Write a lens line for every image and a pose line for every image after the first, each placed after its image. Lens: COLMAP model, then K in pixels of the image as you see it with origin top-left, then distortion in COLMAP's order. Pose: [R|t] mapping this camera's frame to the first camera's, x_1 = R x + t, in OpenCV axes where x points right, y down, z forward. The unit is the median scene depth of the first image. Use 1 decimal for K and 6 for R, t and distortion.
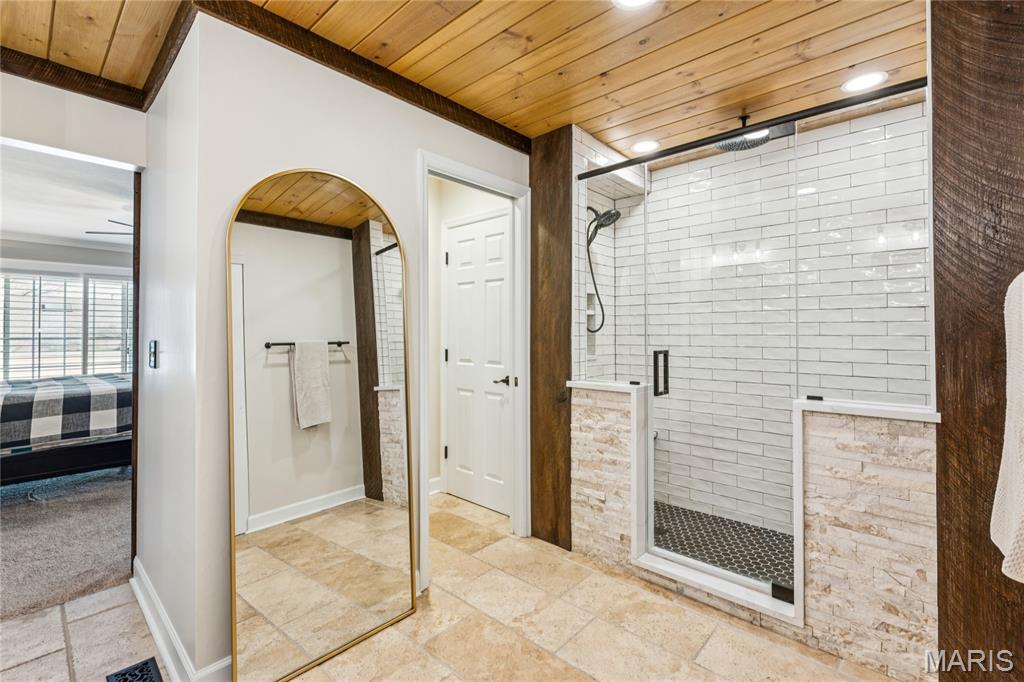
lens RADIAL K [[447.1, 0, 513.3], [0, 447.1, 332.5], [0, 0, 1]] dist [-0.004141, 0.000935]
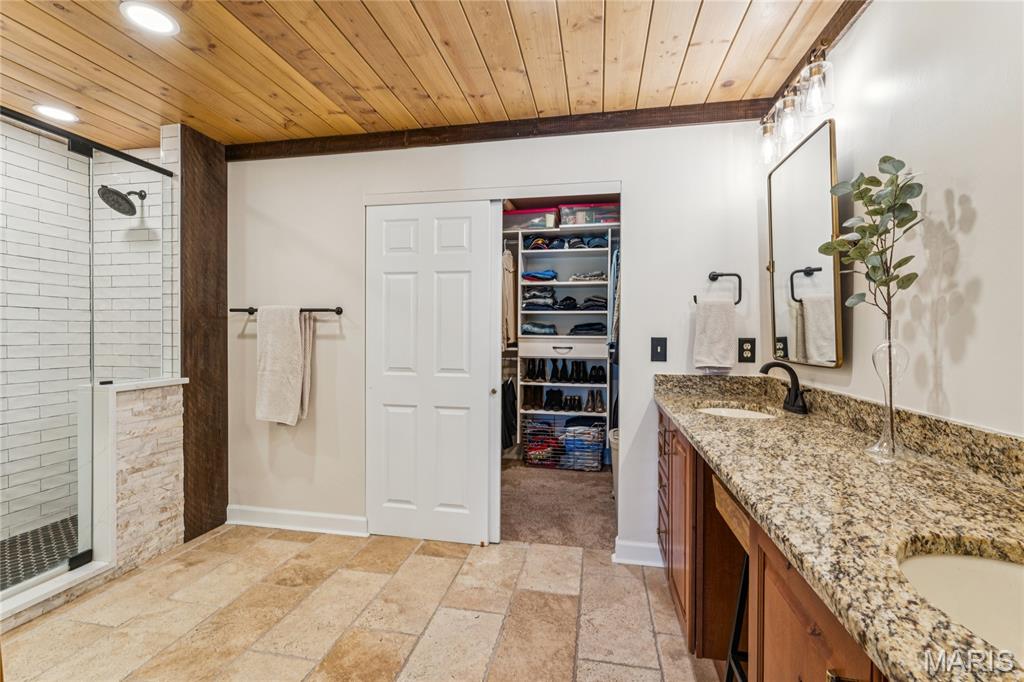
lens RADIAL K [[447.1, 0, 512.7], [0, 447.1, 335.7], [0, 0, 1]] dist [-0.004141, 0.000935]
pose [[-0.518817, -0.006984, 0.854857, -1.032527], [-0.011105, 0.999937, 0.001429, 0.002964], [-0.854813, -0.008752, -0.518862, 0.729409]]
